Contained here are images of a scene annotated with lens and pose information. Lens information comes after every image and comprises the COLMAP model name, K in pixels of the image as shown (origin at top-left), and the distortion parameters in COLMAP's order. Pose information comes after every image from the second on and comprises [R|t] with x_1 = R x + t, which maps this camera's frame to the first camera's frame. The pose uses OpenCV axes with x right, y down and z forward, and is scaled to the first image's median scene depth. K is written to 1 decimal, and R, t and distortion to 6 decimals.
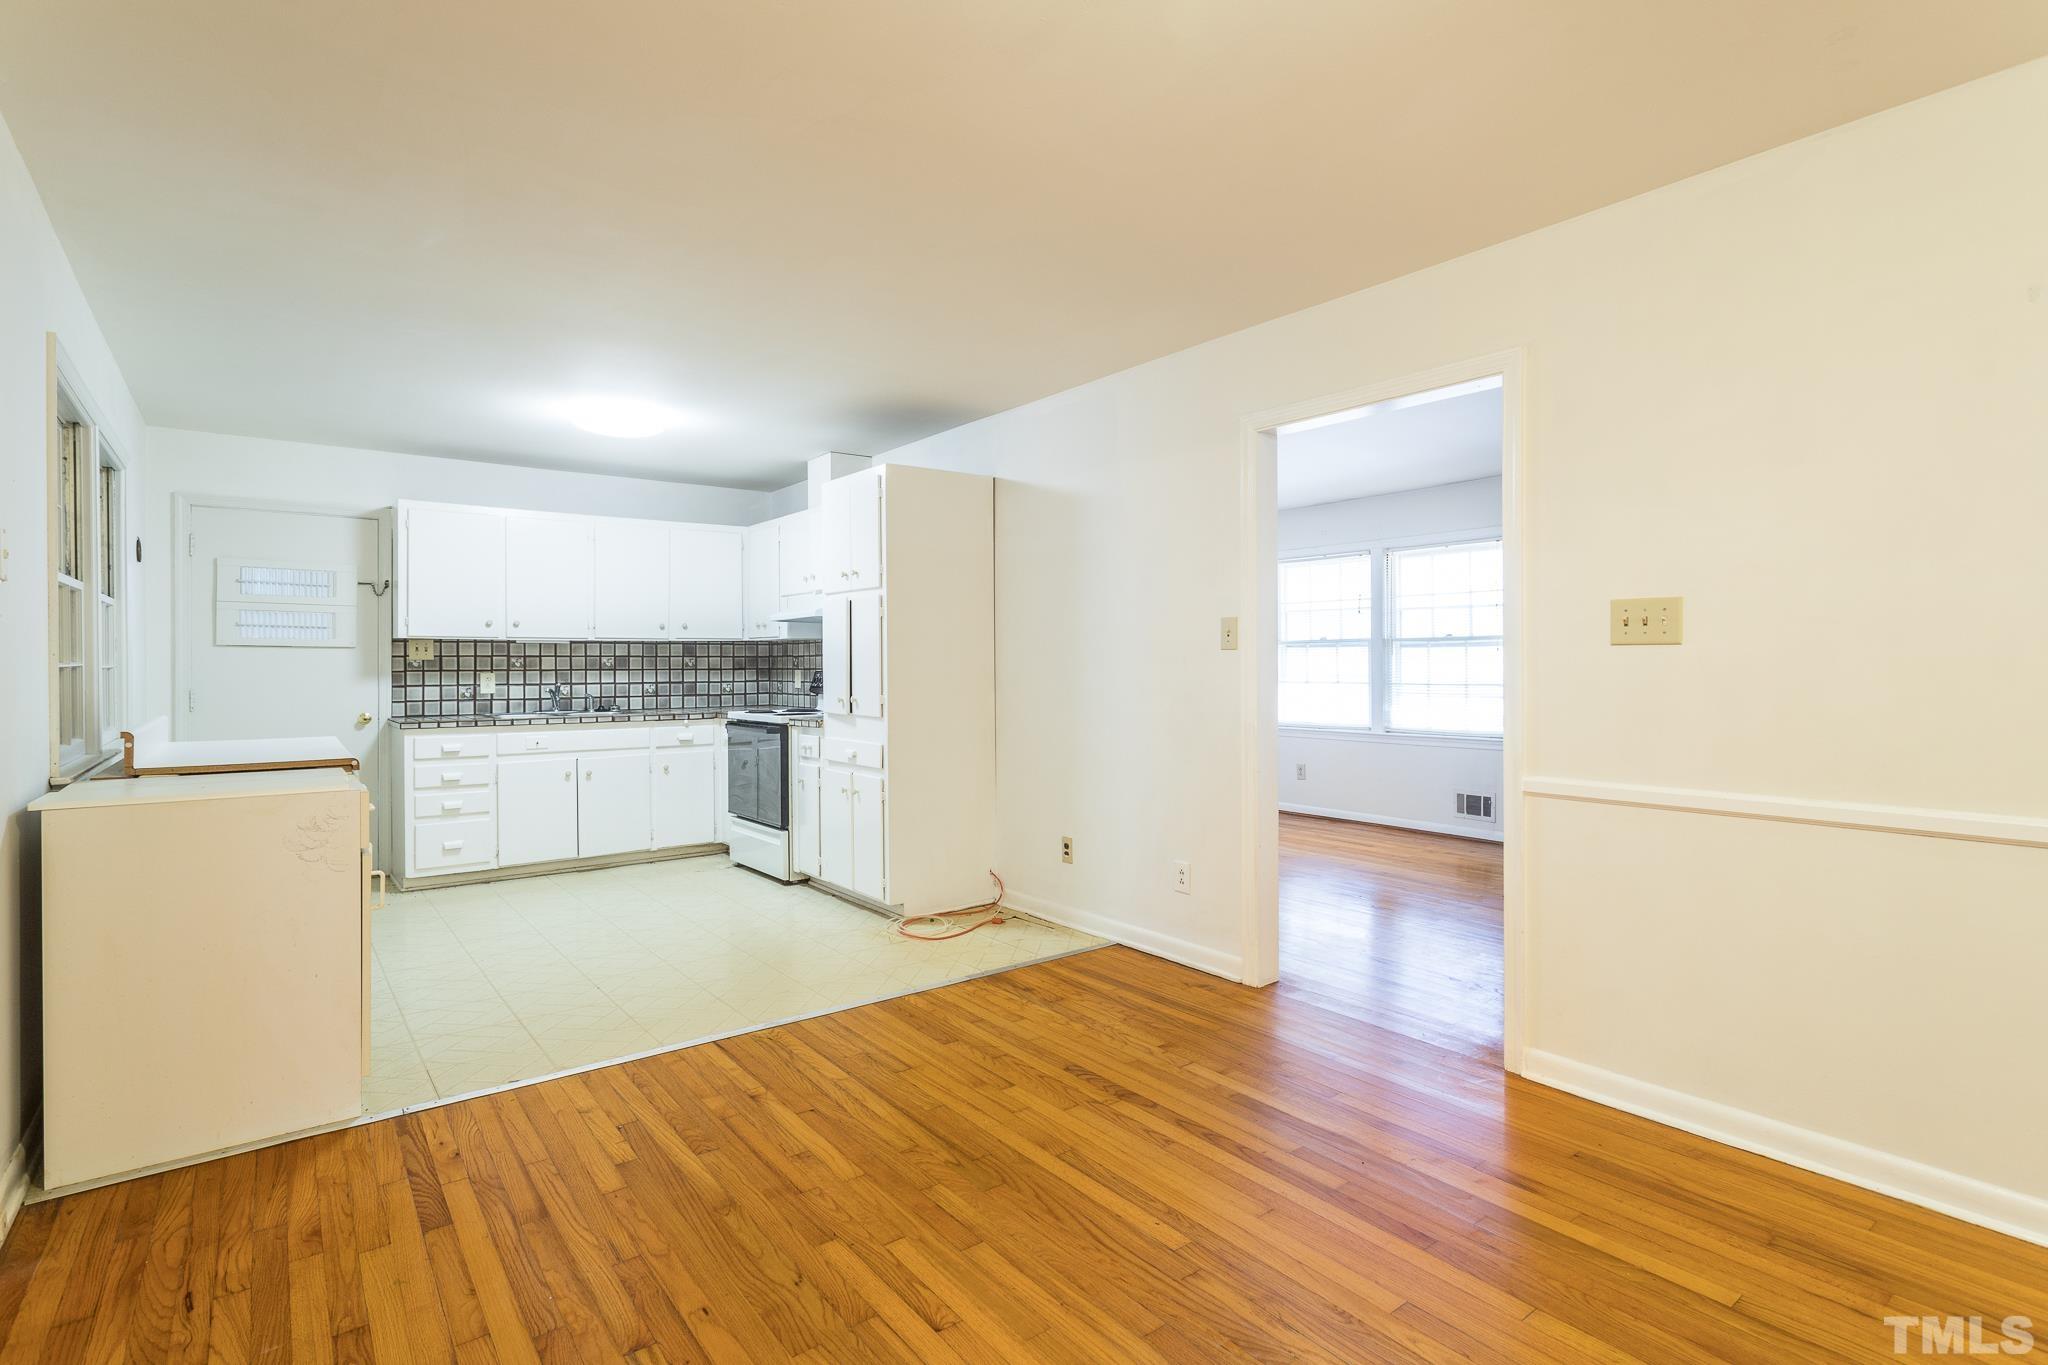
lens RADIAL K [[1008.2, 0, 1029.8], [0, 1008.2, 665.1], [0, 0, 1]] dist [0.000053, 0.000252]
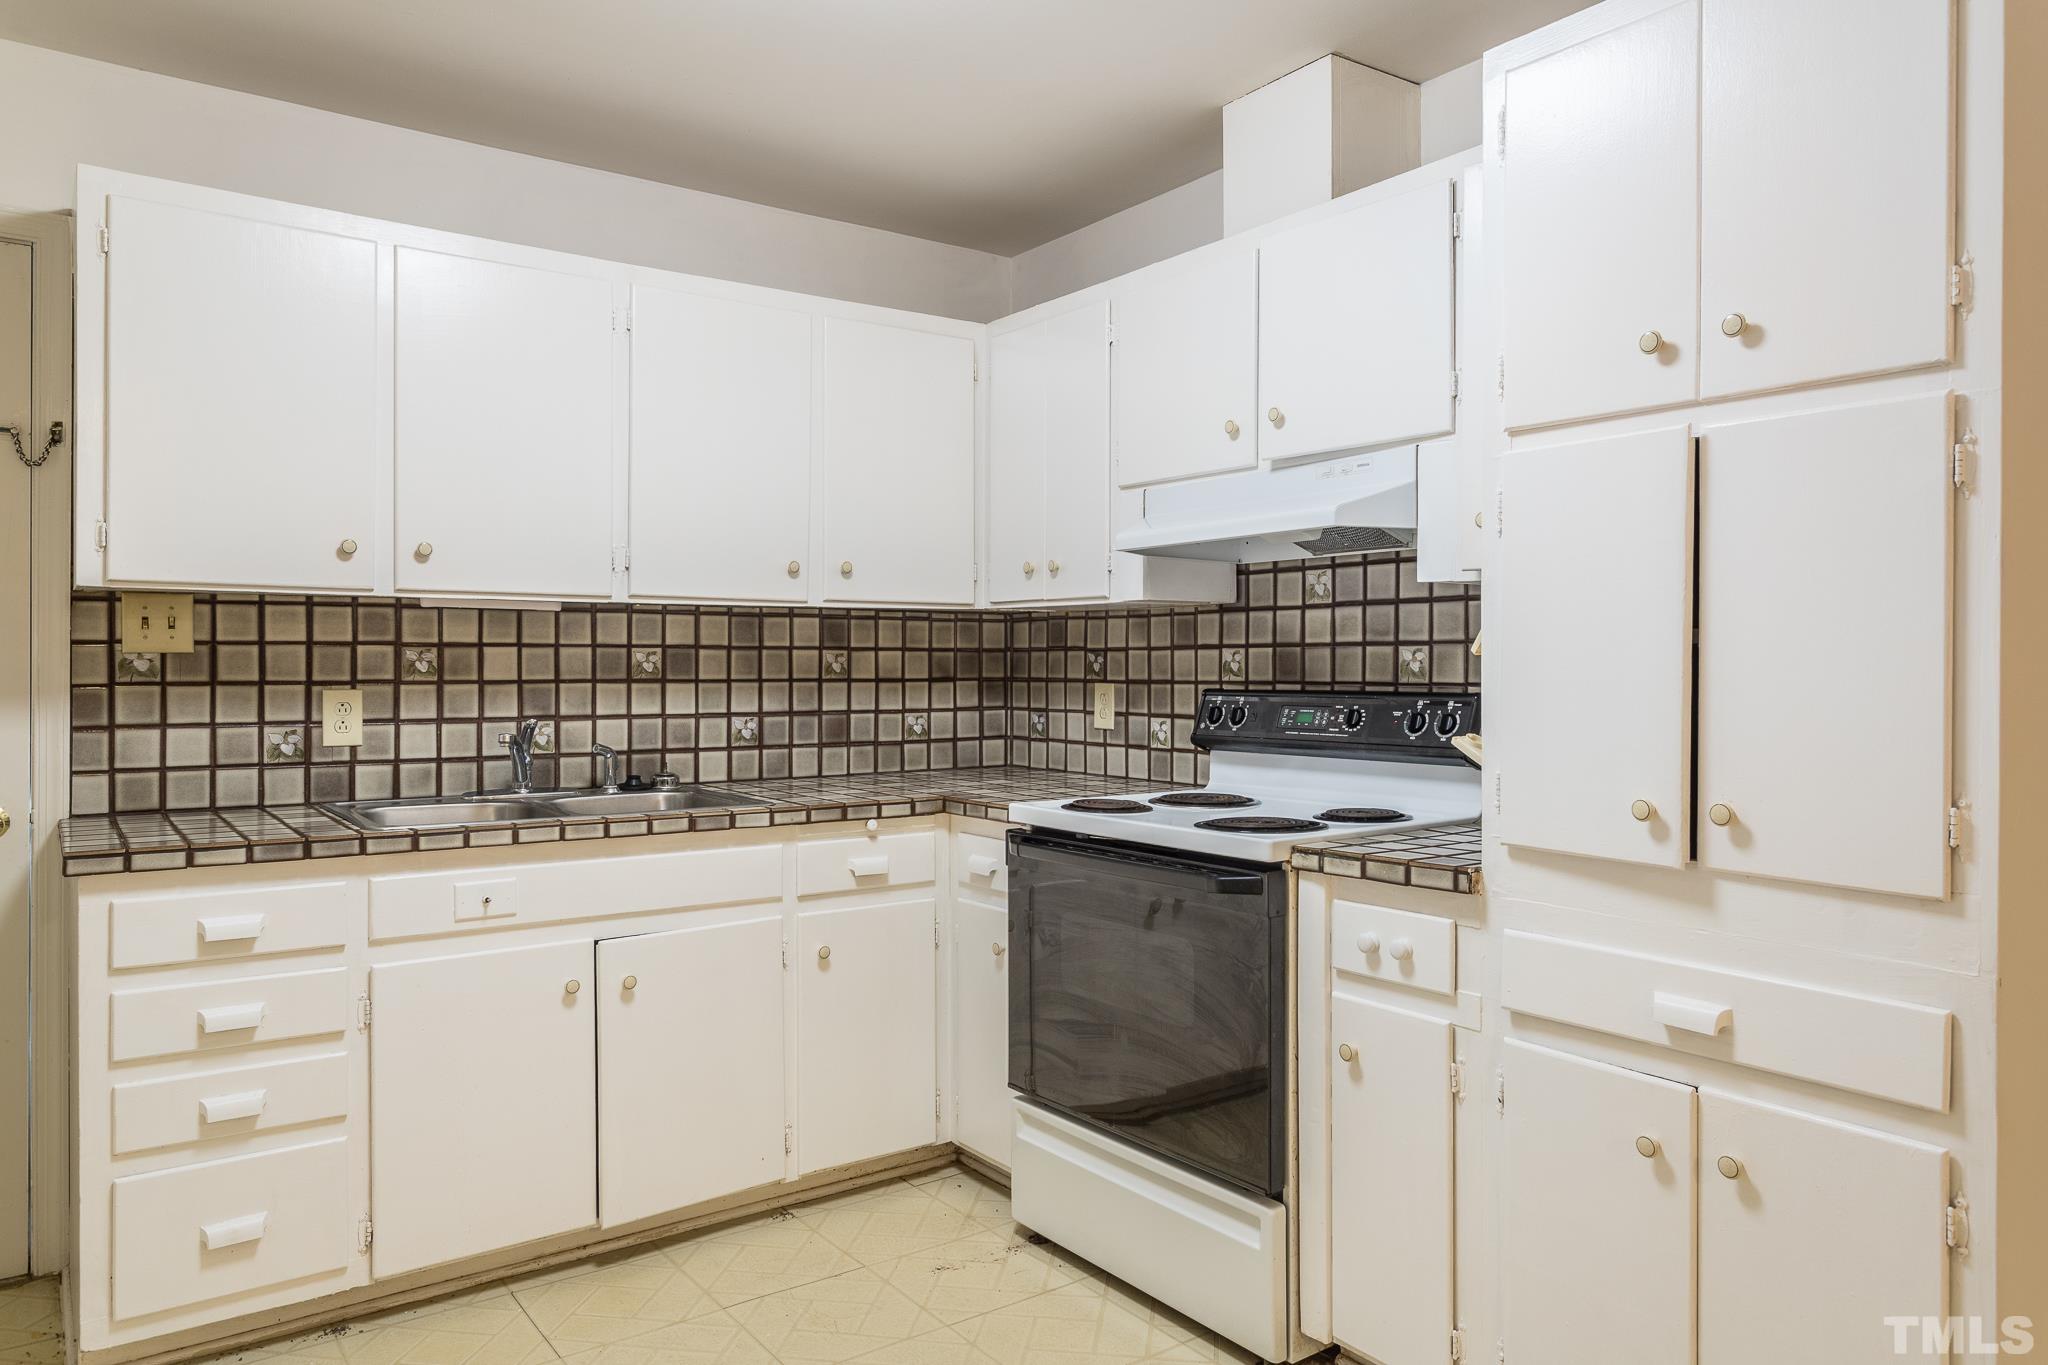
lens RADIAL K [[1361.8, 0, 1017.0], [0, 1361.8, 671.7], [0, 0, 1]] dist [0.000724, 0.001866]
pose [[0.999432, 0.005950, -0.033161, -0.291697], [-0.005803, 0.999973, 0.004519, -0.002499], [0.033187, -0.004324, 0.999440, 0.542005]]
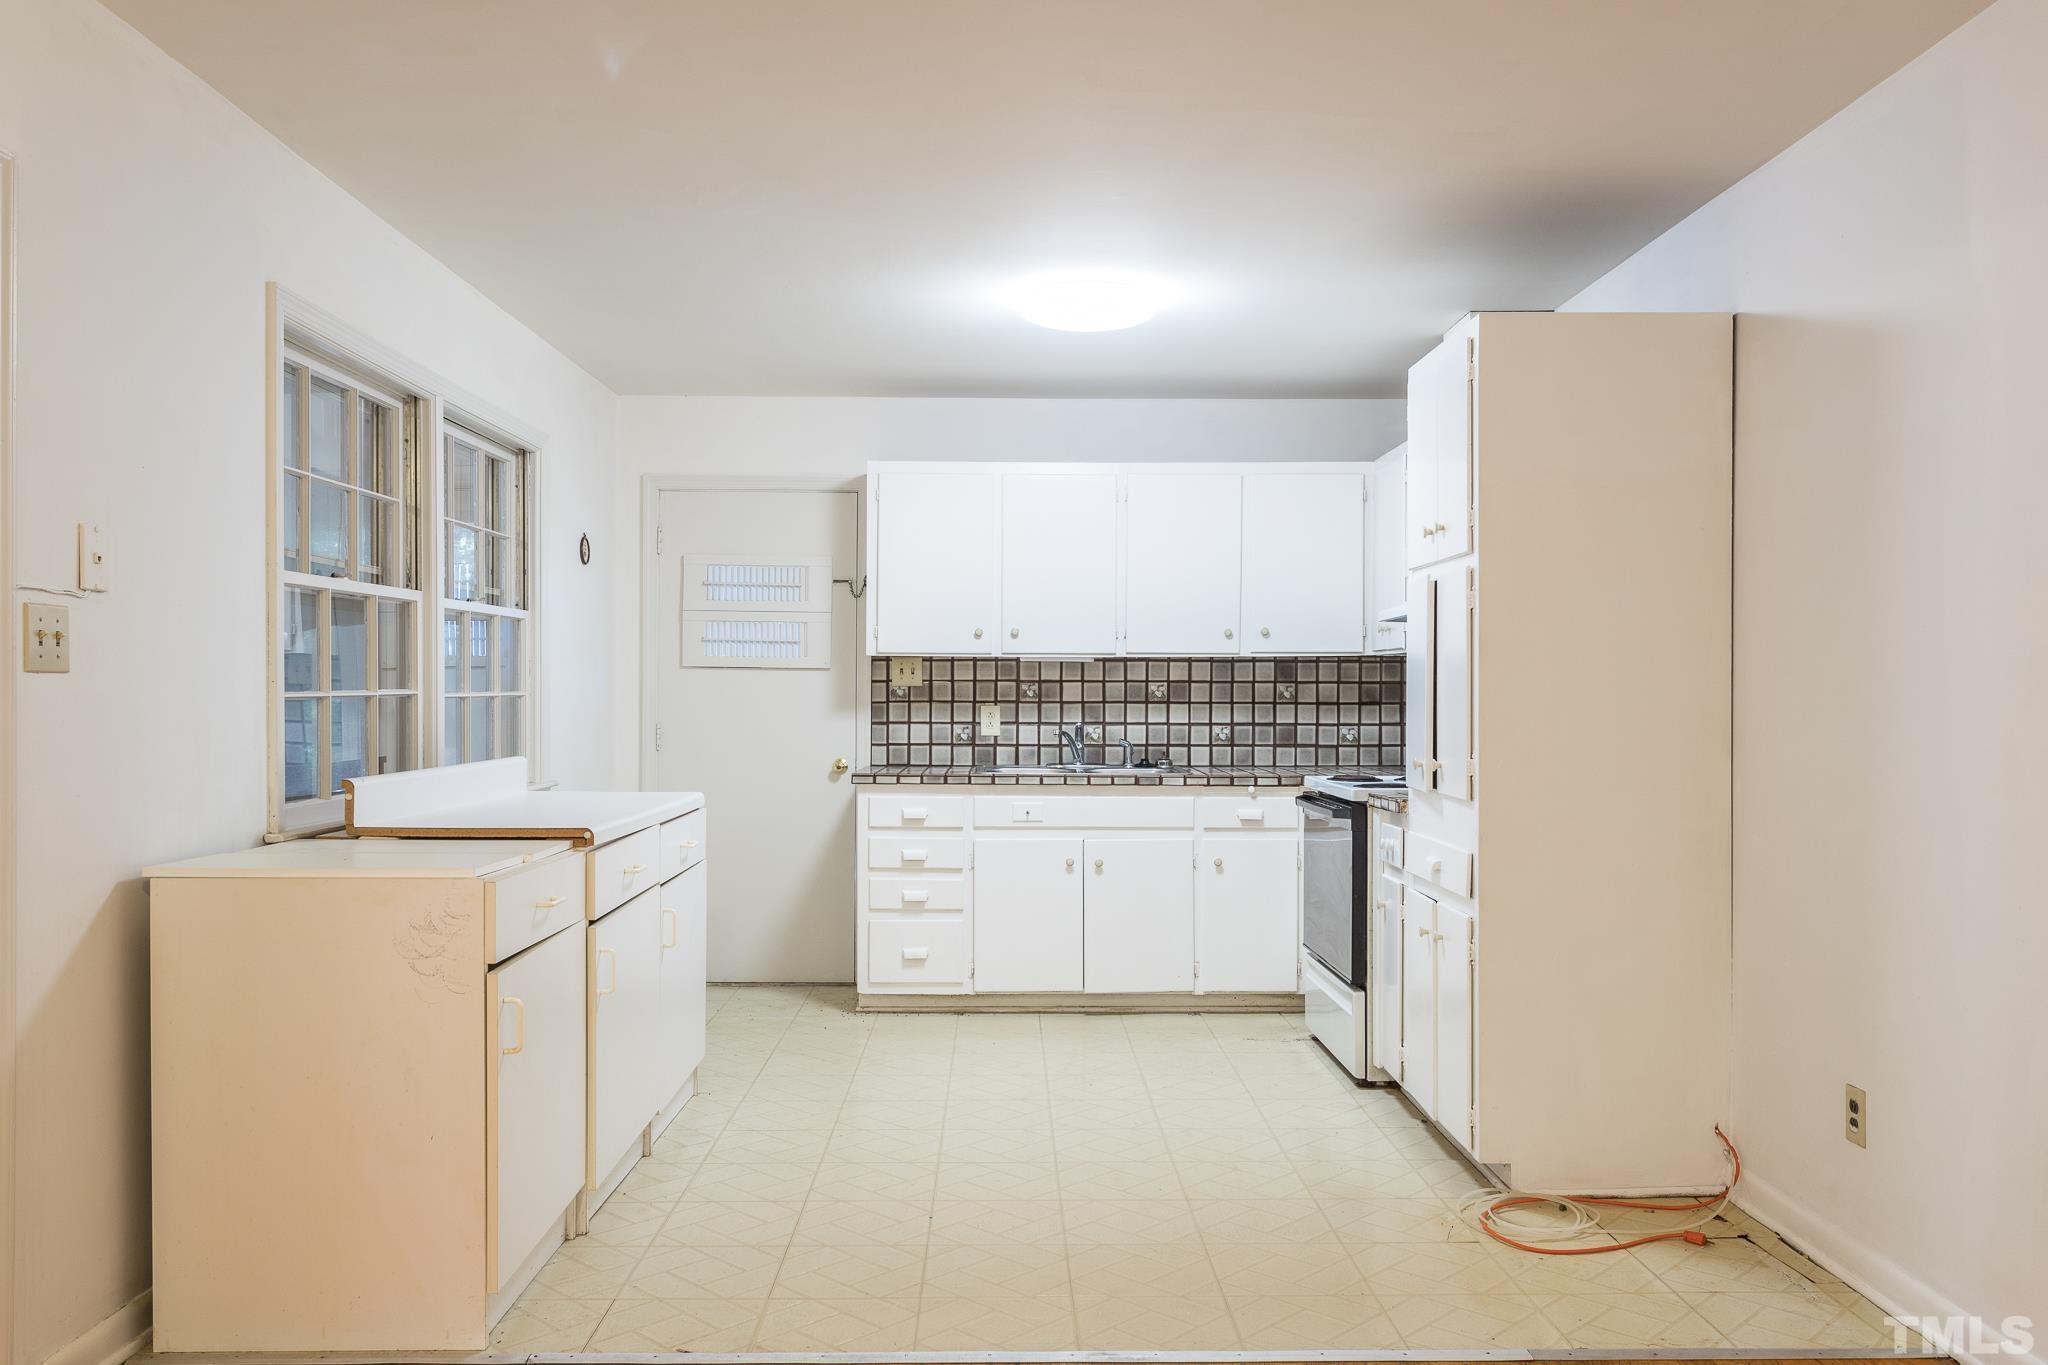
lens RADIAL K [[1575.6, 0, 1017.9], [0, 1575.6, 700.6], [0, 0, 1]] dist [0.000637, -0.000812]
pose [[0.797147, 0.010234, -0.603699, 0.128843], [-0.006993, 0.999946, 0.007717, -0.004261], [0.603745, -0.001930, 0.797175, 0.167850]]
